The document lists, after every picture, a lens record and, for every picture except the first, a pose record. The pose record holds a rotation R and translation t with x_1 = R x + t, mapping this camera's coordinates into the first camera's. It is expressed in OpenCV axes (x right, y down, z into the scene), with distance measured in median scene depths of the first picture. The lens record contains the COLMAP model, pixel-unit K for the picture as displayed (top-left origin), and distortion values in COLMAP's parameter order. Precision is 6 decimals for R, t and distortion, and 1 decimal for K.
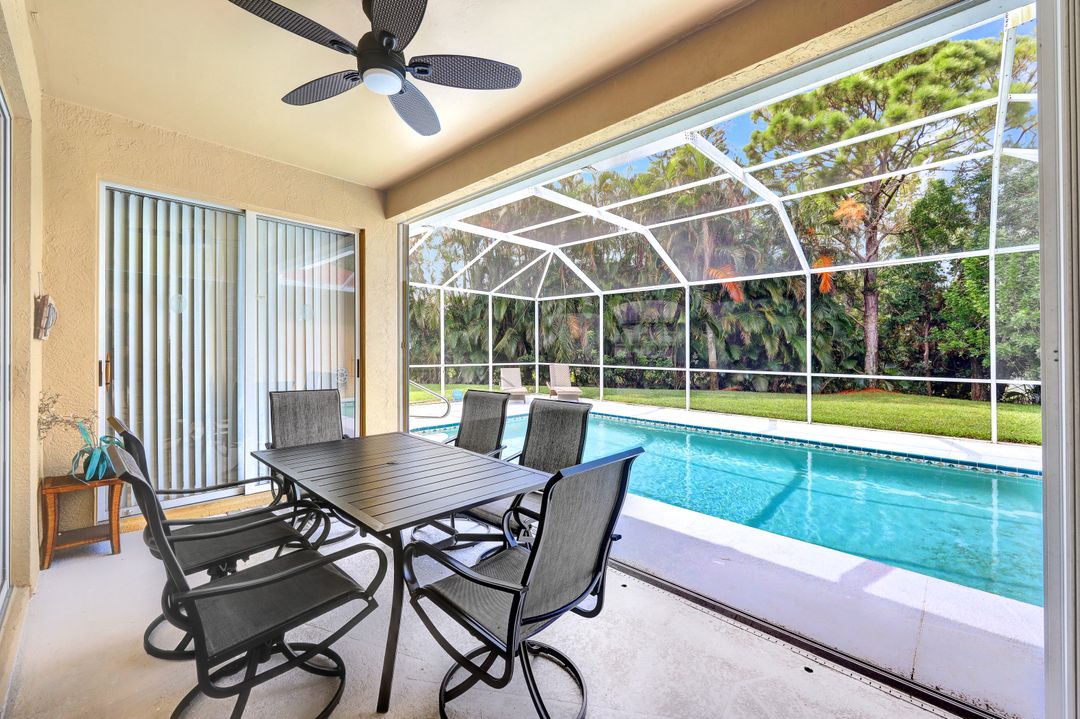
lens RADIAL K [[437.1, 0, 545.0], [0, 437.1, 365.8], [0, 0, 1]] dist [-0.000162, 0.000362]
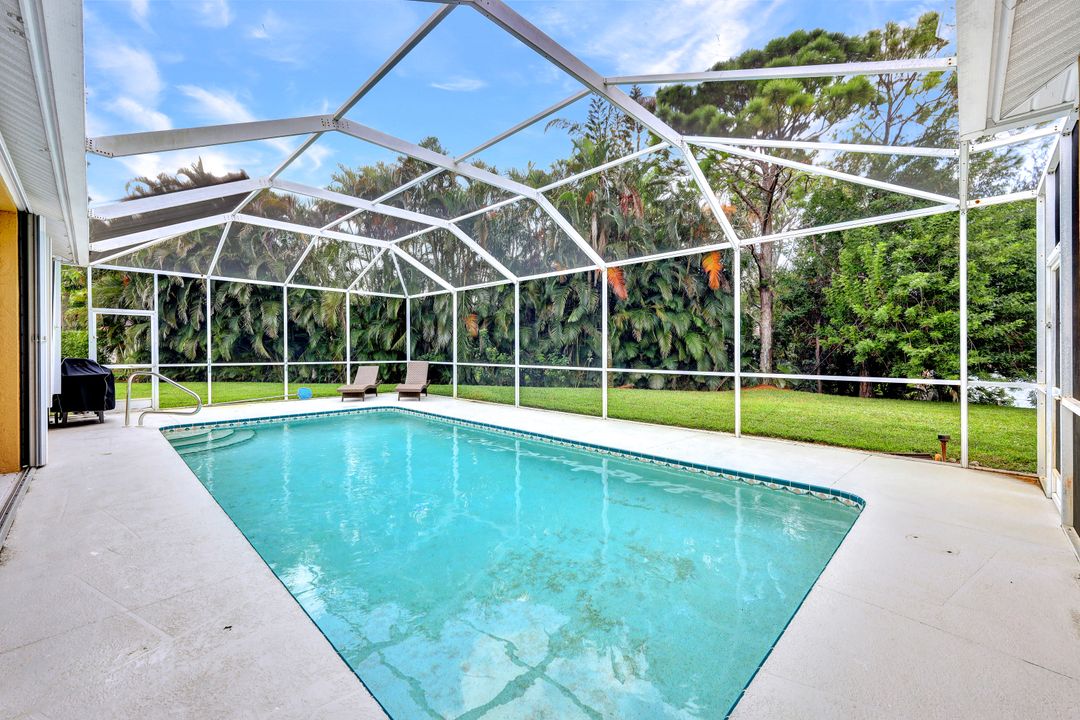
lens RADIAL K [[437.1, 0, 551.9], [0, 437.1, 361.4], [0, 0, 1]] dist [-0.000162, 0.000362]
pose [[0.999981, -0.002303, 0.005775, 0.263541], [0.002353, 0.999960, -0.008642, 0.003245], [-0.005754, 0.008656, 0.999946, 0.020348]]
